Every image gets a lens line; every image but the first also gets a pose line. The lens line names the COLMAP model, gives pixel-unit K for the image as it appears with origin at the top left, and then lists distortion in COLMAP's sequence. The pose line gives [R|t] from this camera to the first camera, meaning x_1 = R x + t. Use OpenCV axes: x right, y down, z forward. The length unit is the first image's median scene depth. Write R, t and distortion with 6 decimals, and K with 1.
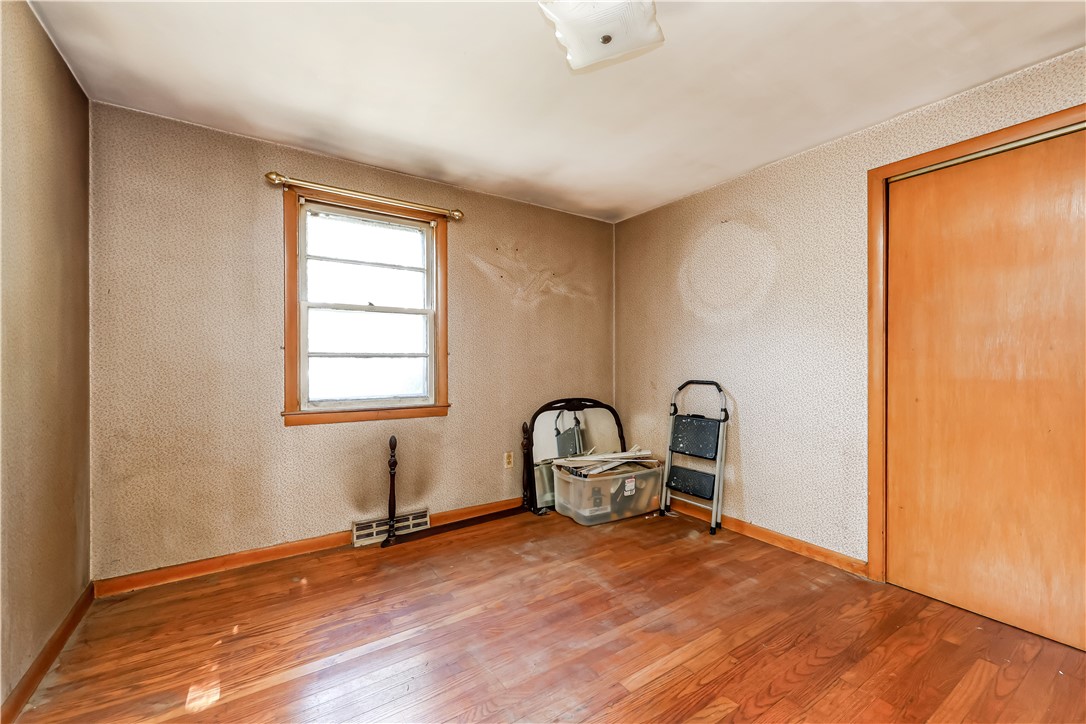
lens RADIAL K [[442.9, 0, 545.0], [0, 442.9, 358.7], [0, 0, 1]] dist [0.007507, 0.000076]
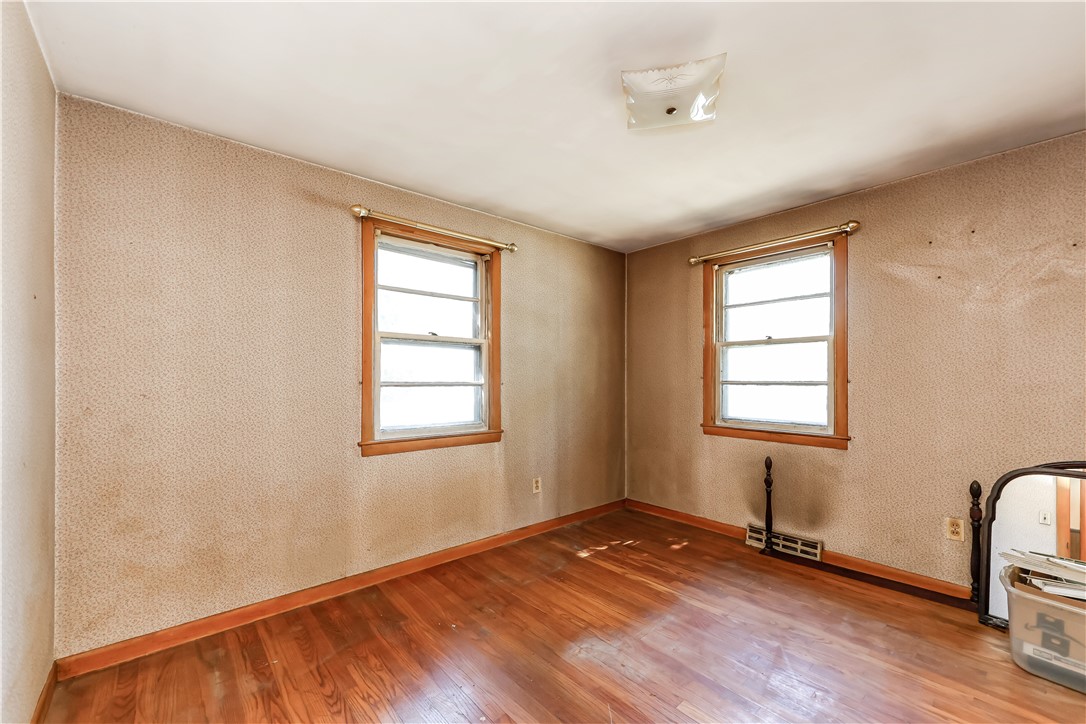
lens RADIAL K [[434.5, 0, 539.8], [0, 434.5, 368.2], [0, 0, 1]] dist [0.006200, 0.000297]
pose [[0.130194, -0.021195, -0.991262, 0.628649], [0.009419, 0.999753, -0.020140, -0.028546], [0.991444, -0.006715, 0.130362, 0.279073]]
